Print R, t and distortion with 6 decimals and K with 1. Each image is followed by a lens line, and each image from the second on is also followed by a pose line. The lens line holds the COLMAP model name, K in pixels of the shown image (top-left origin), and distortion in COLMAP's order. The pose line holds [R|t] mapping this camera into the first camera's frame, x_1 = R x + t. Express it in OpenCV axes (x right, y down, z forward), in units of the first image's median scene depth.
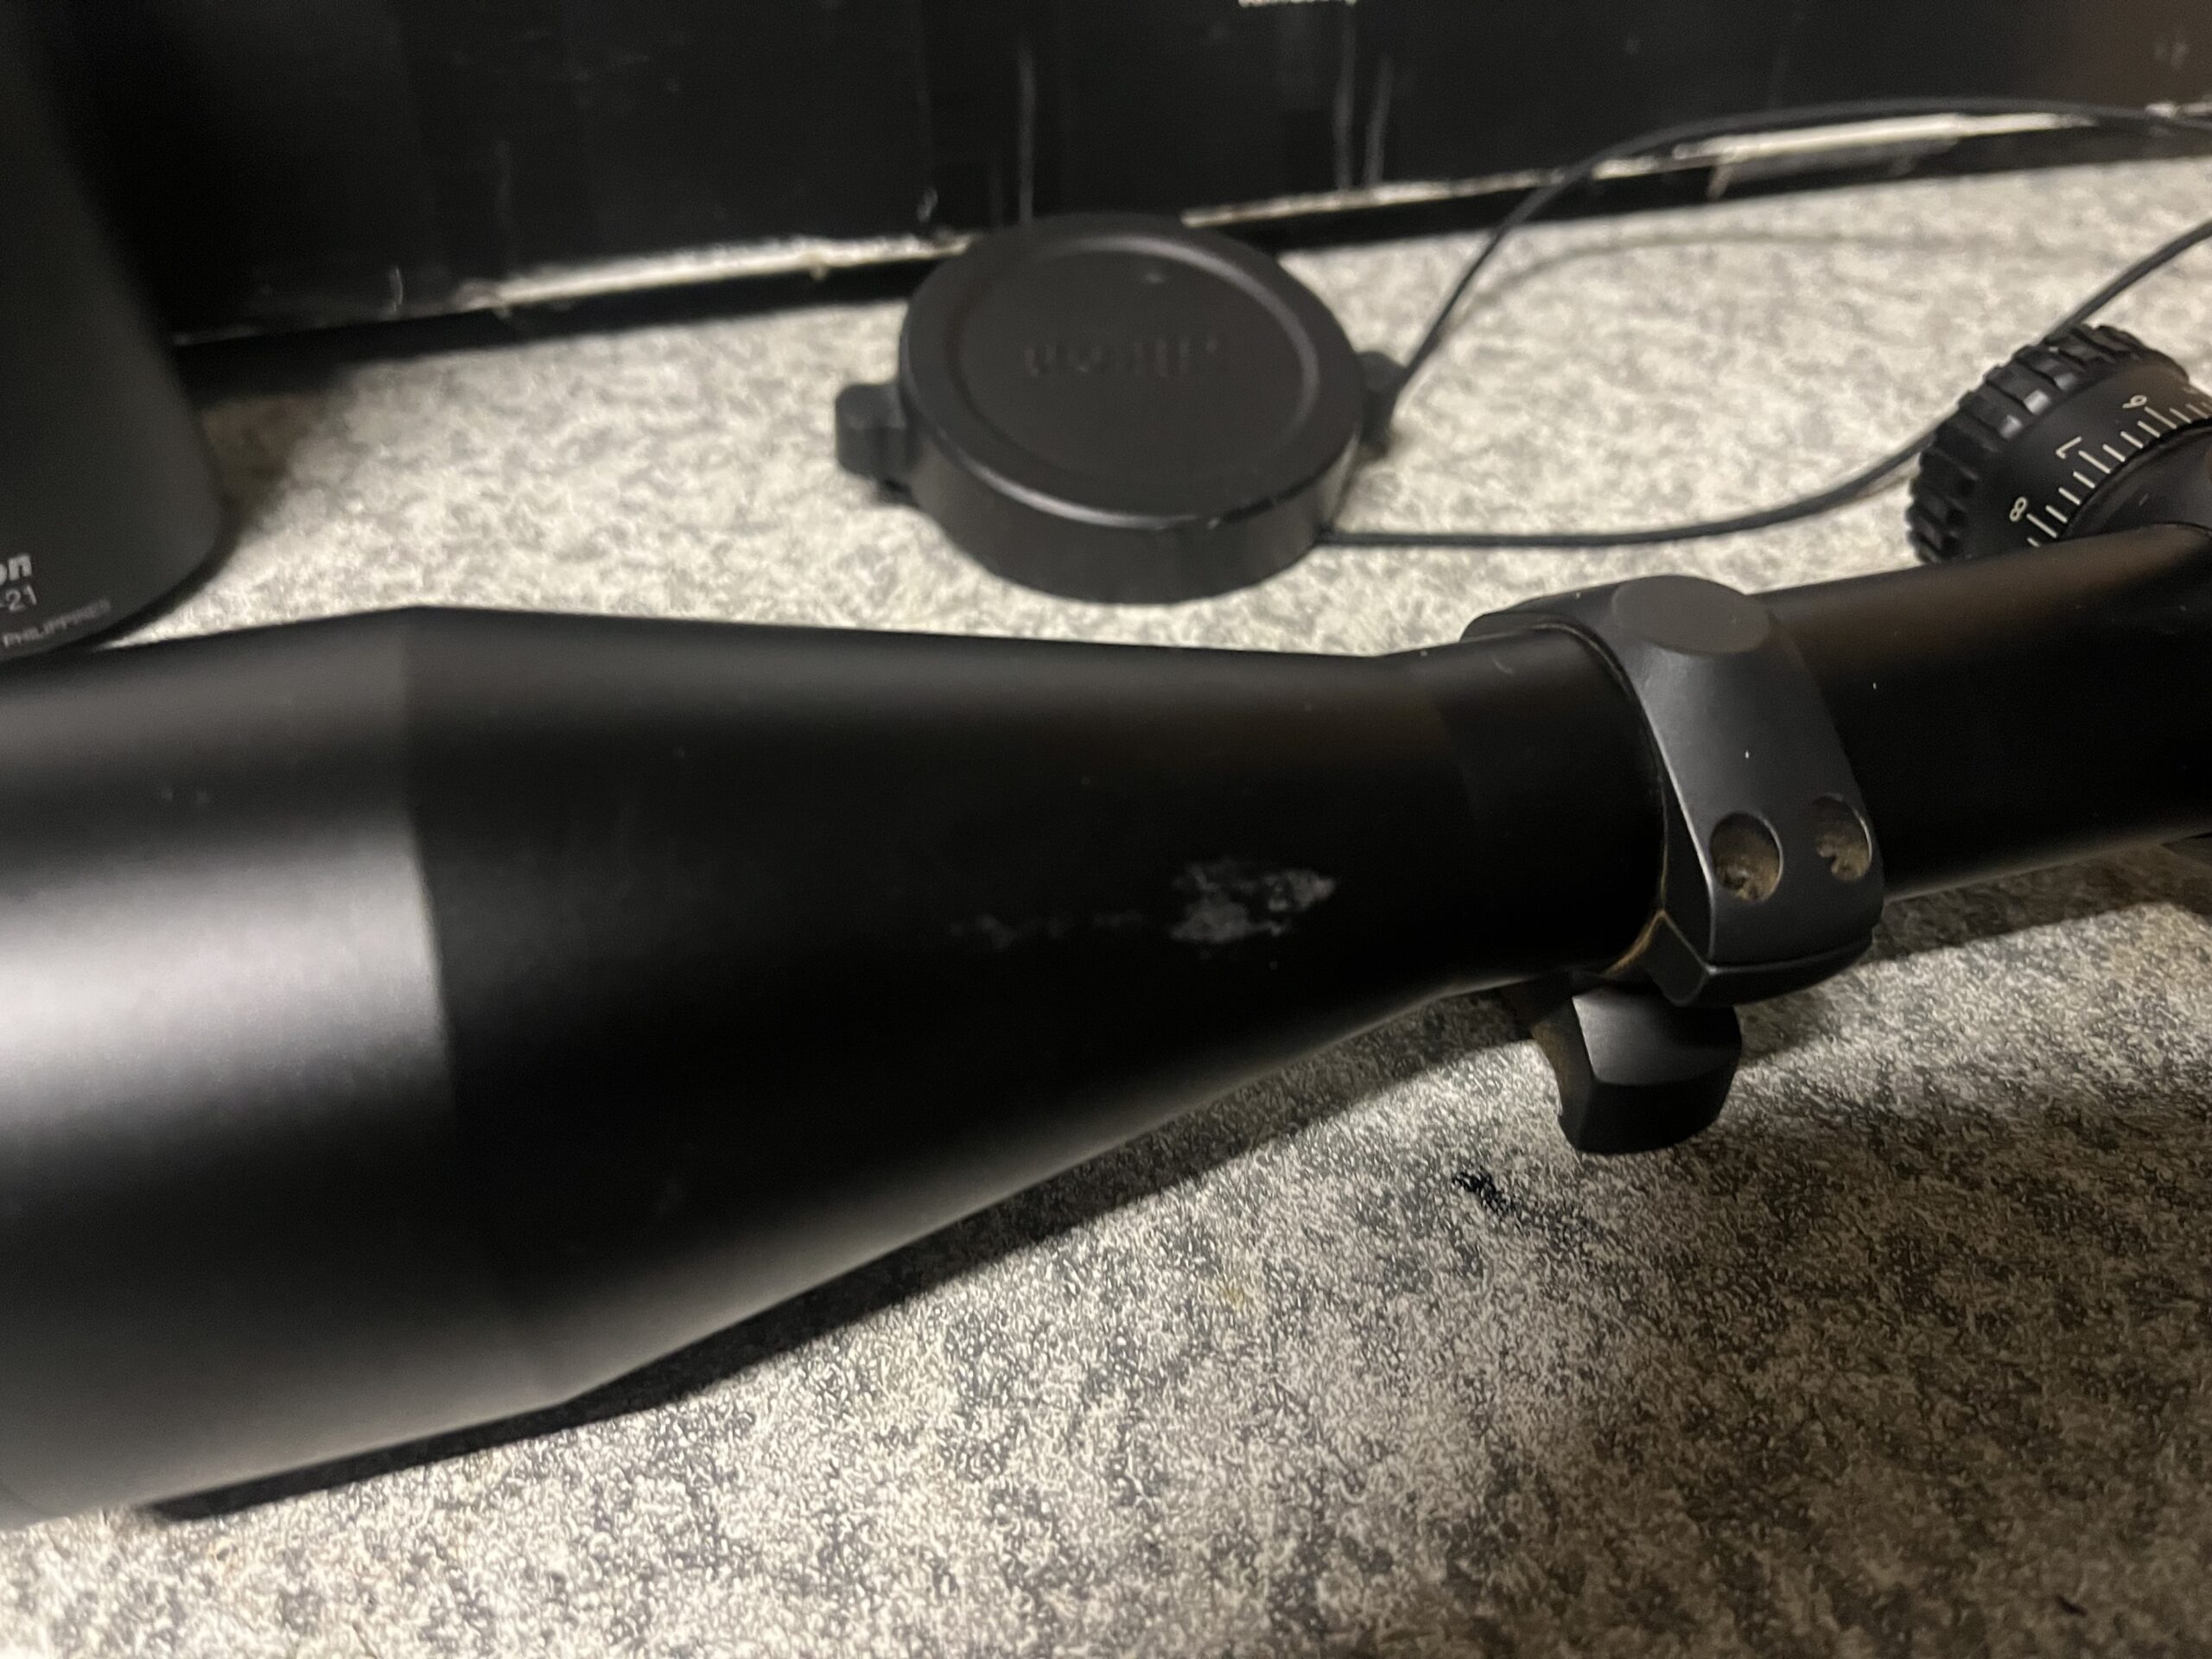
lens RADIAL K [[1762.2, 0, 1106.0], [0, 1762.2, 829.5], [0, 0, 1]] dist [-0.002413, -0.012910]
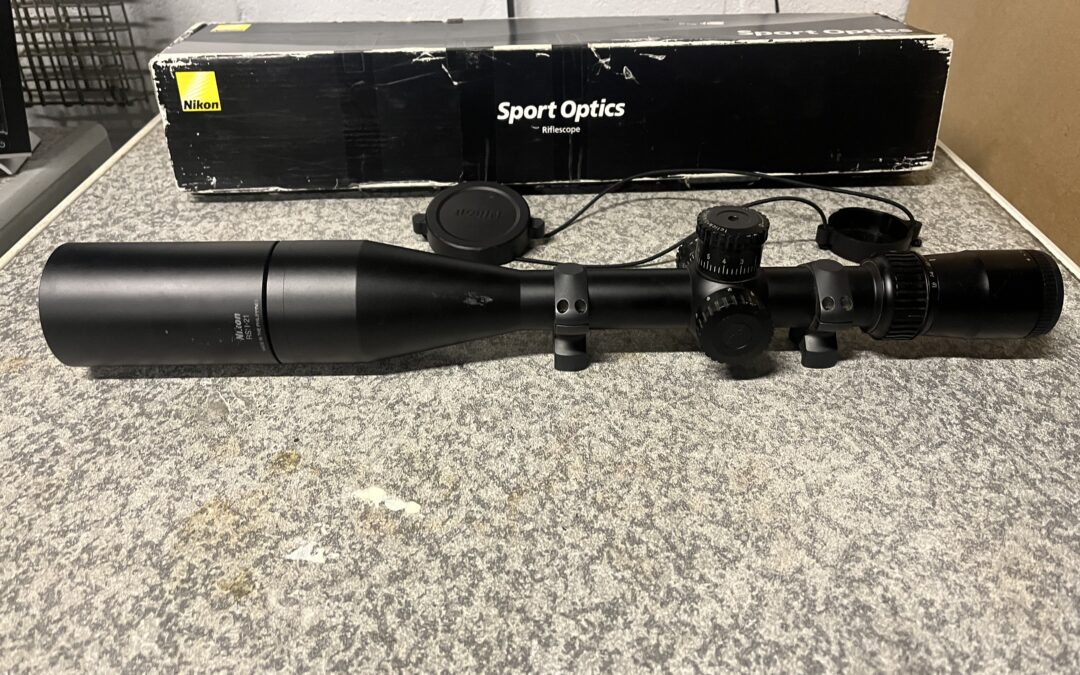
lens RADIAL K [[841.9, 0, 540.0], [0, 841.9, 337.5], [0, 0, 1]] dist [0.057988, -0.079908]
pose [[0.964142, 0.127804, -0.232585, 0.667384], [-0.154429, 0.982925, -0.100052, 0.217657], [0.215826, 0.132383, 0.967416, -0.943043]]
